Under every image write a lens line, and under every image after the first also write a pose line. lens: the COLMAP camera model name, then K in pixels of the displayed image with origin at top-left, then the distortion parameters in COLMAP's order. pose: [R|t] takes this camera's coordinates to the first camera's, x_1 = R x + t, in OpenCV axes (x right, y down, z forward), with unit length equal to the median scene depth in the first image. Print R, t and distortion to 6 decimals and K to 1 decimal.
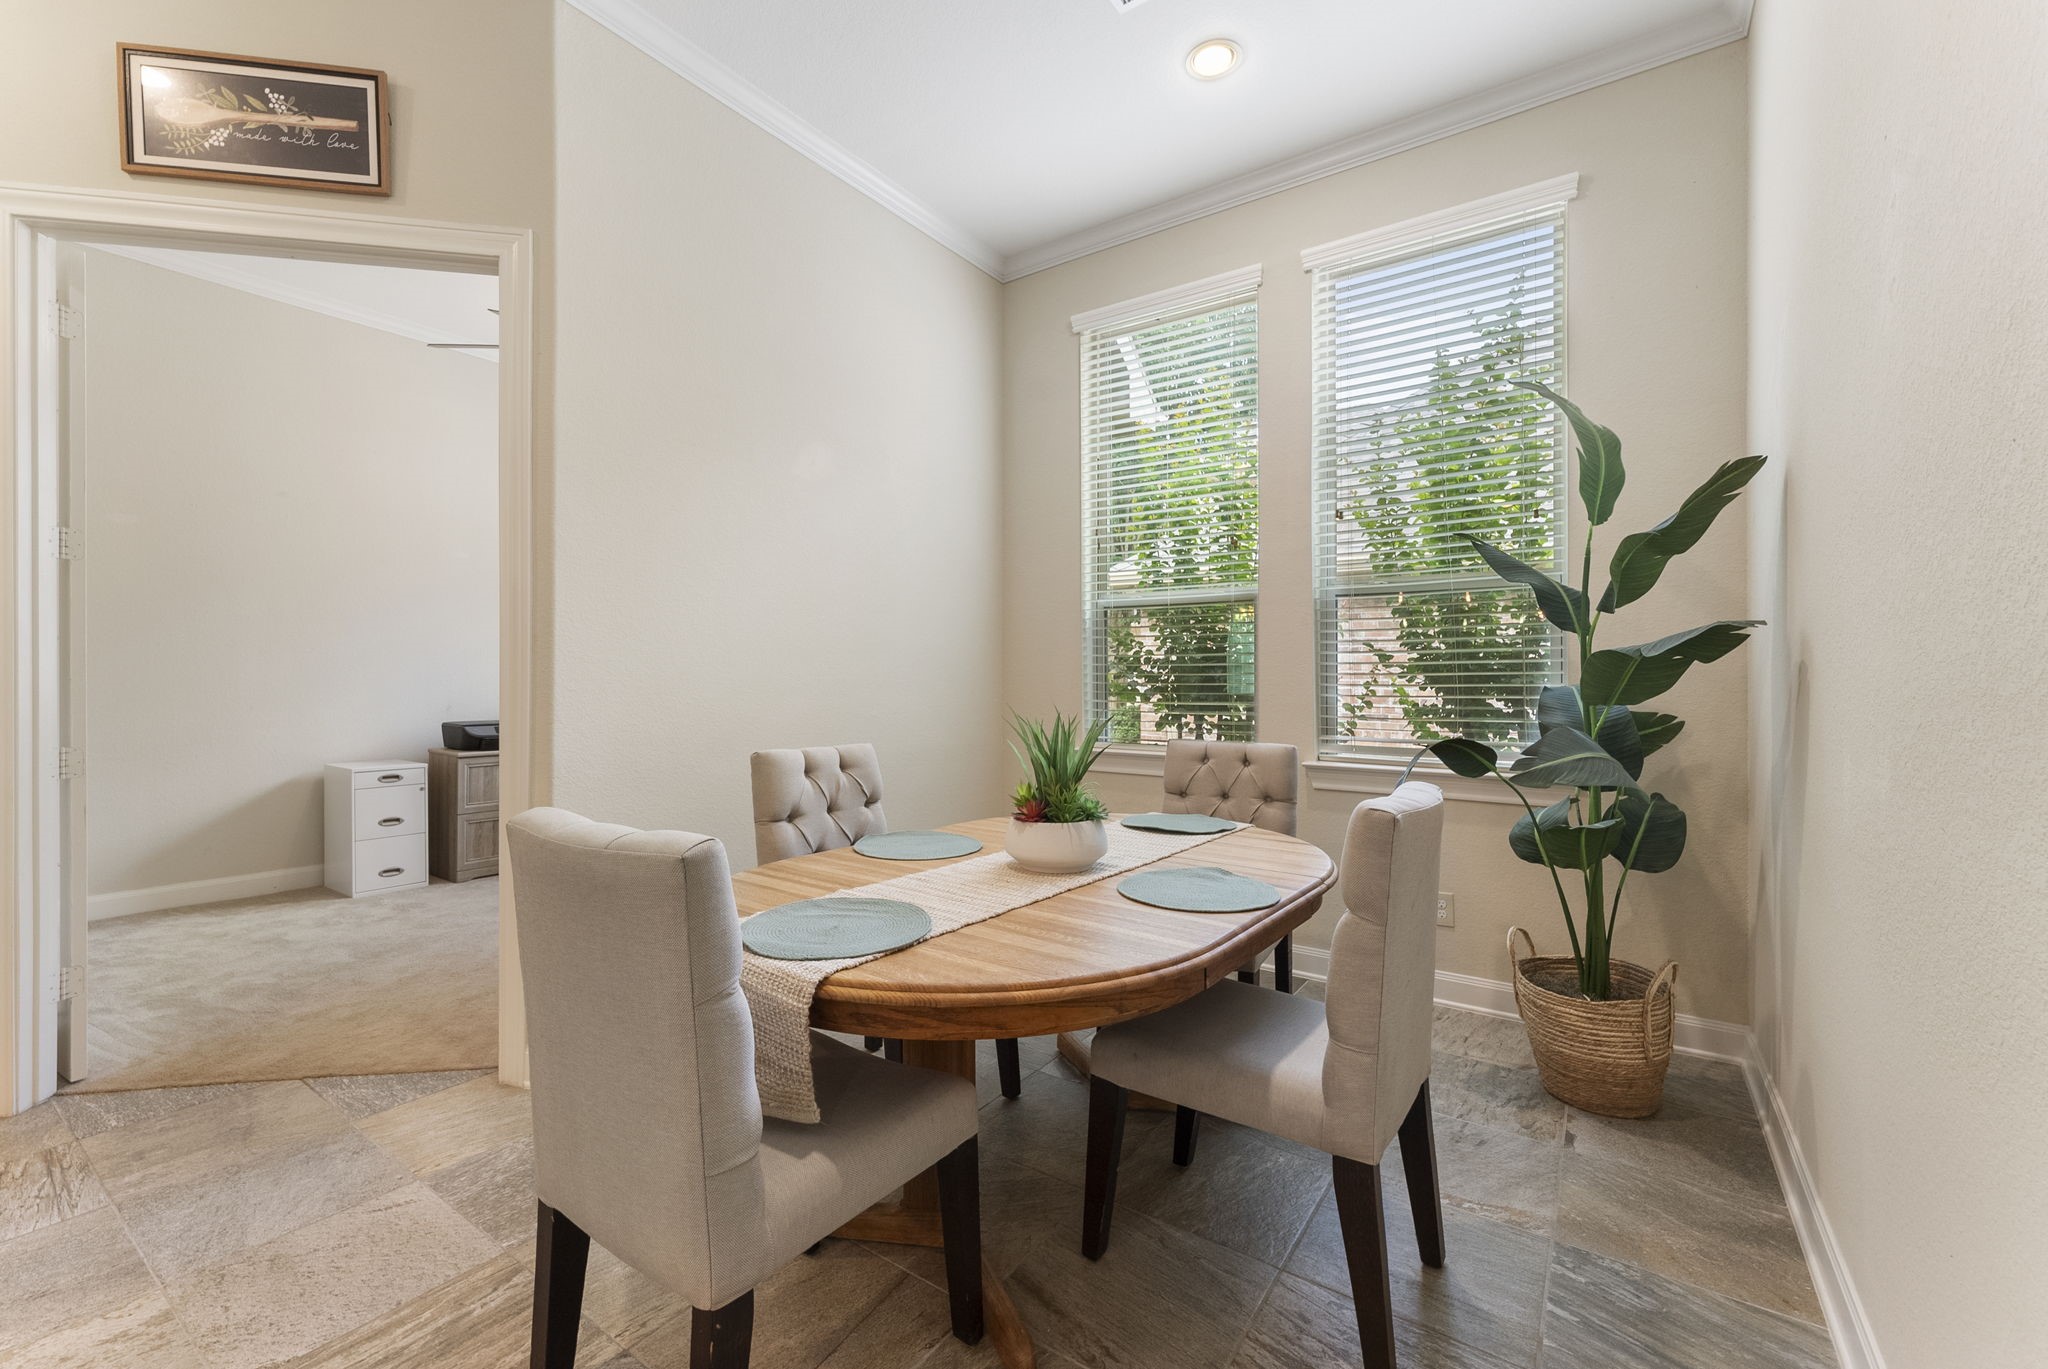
lens RADIAL K [[850.0, 0, 1024.0], [0, 850.0, 684.5], [0, 0, 1]] dist [0.000092, 0.000147]
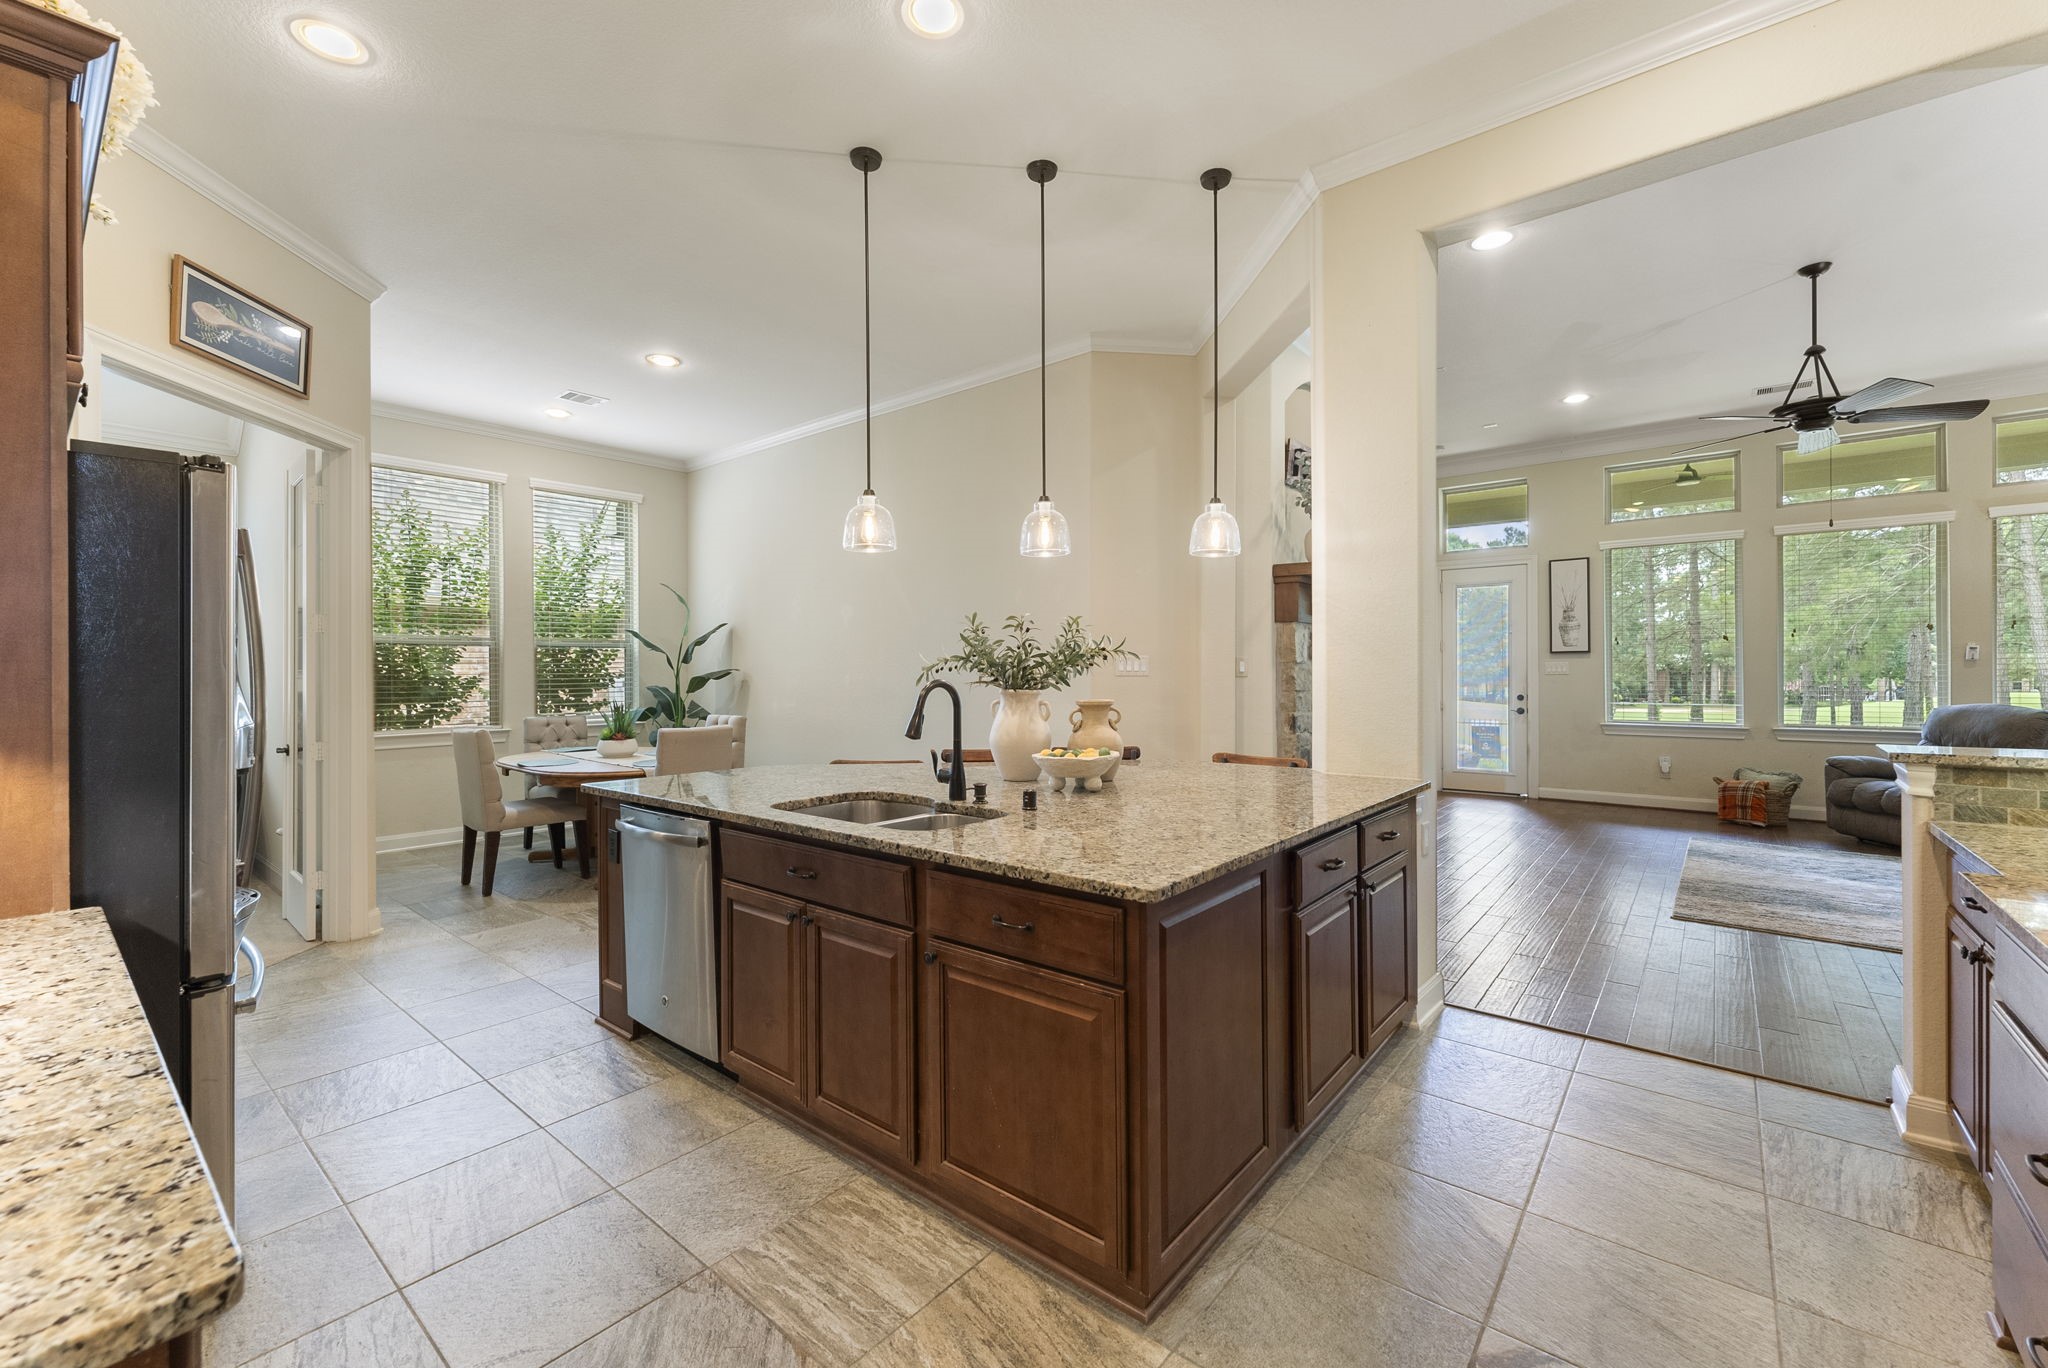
lens RADIAL K [[832.0, 0, 1024.2], [0, 832.0, 670.5], [0, 0, 1]] dist [0.001415, 0.000291]
pose [[0.080977, -0.004625, 0.996705, -2.268204], [0.006071, 0.999973, 0.004147, -0.065572], [-0.996698, 0.005715, 0.081003, -0.484885]]
